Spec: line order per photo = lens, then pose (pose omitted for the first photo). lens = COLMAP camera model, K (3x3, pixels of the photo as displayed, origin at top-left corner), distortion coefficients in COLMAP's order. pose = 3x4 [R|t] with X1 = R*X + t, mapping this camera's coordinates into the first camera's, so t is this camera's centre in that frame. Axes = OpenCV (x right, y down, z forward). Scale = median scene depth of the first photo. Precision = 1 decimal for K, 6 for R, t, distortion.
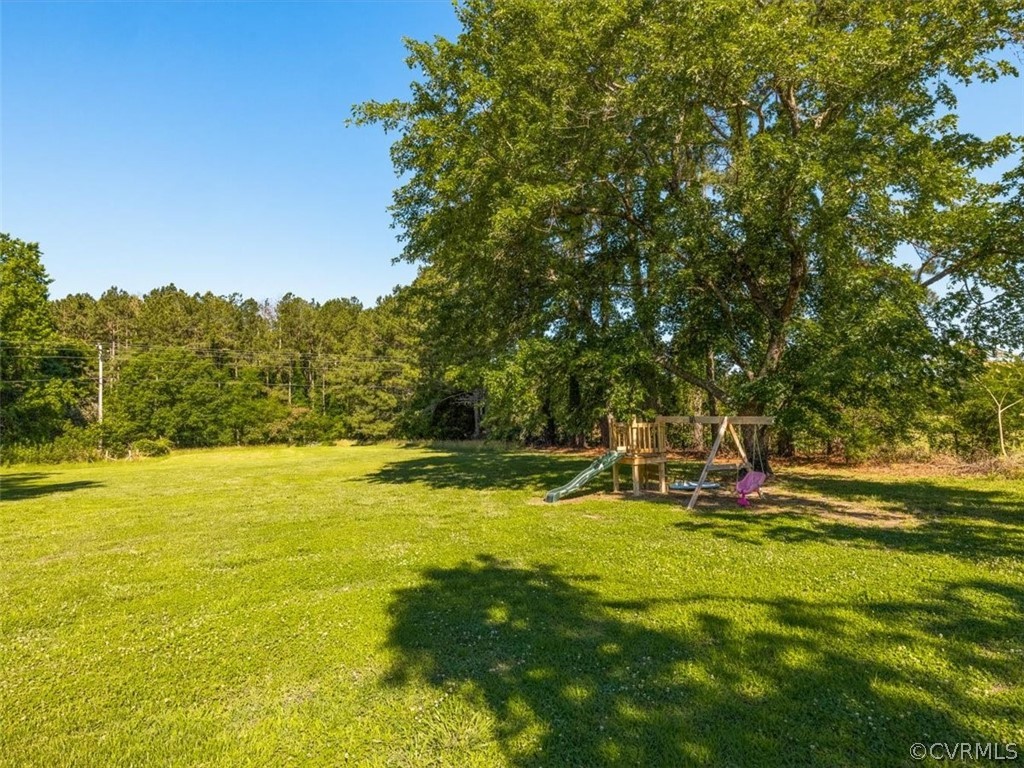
lens RADIAL K [[508.9, 0, 517.8], [0, 508.9, 389.3], [0, 0, 1]] dist [-0.033784, -0.000015]
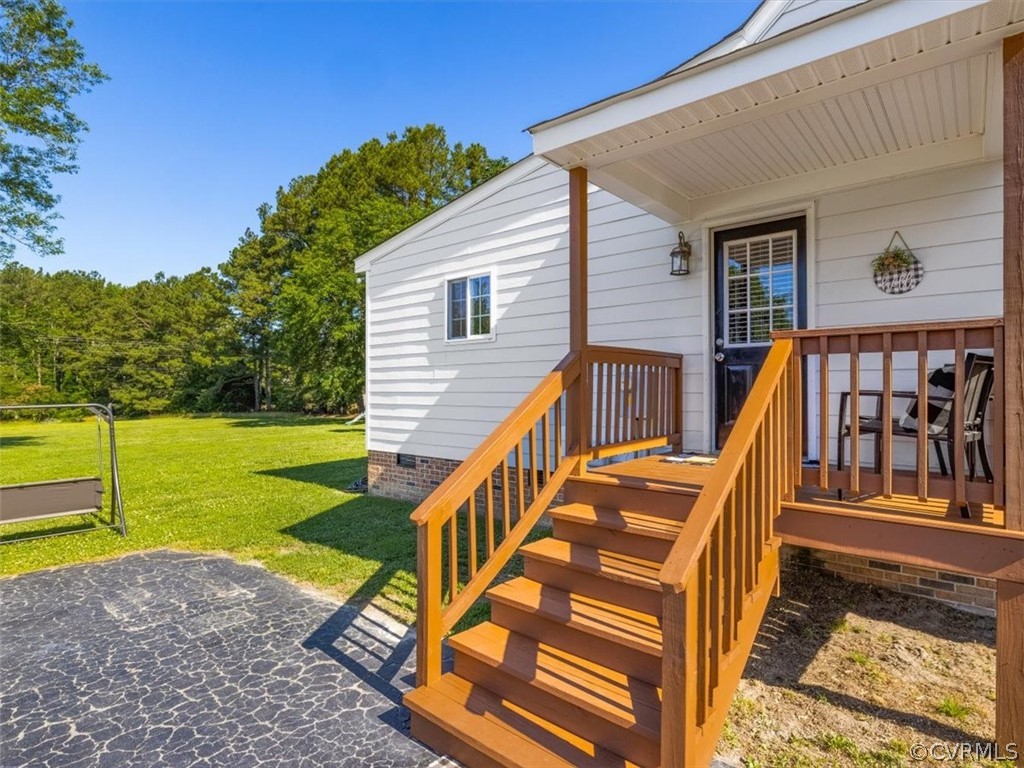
lens RADIAL K [[551.6, 0, 509.1], [0, 551.6, 389.6], [0, 0, 1]] dist [0.023013, -0.001560]
pose [[0.901498, 0.011543, 0.432630, -0.080778], [-0.030673, 0.998834, 0.037267, -0.022684], [-0.431695, -0.046866, 0.900801, -0.391504]]
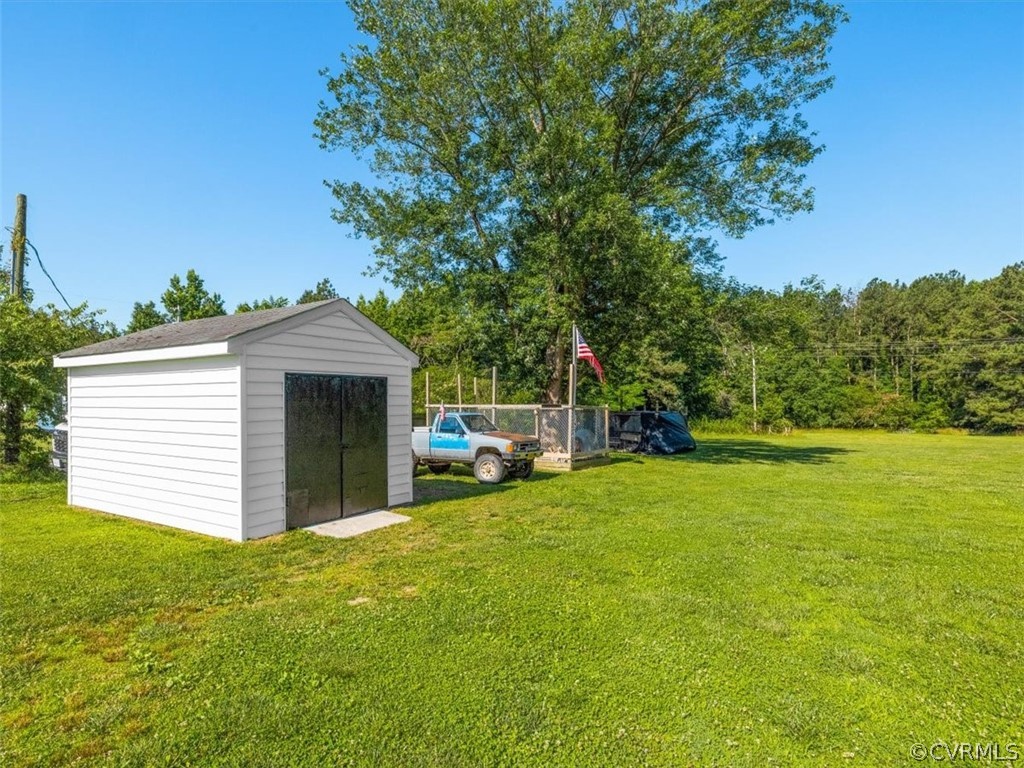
lens RADIAL K [[505.3, 0, 521.2], [0, 505.3, 399.5], [0, 0, 1]] dist [-0.002510, 0.001402]
pose [[0.598650, 0.012830, -0.800908, -0.076087], [0.028645, 0.998889, 0.037413, -0.011017], [0.800498, -0.045339, 0.597617, -0.187264]]
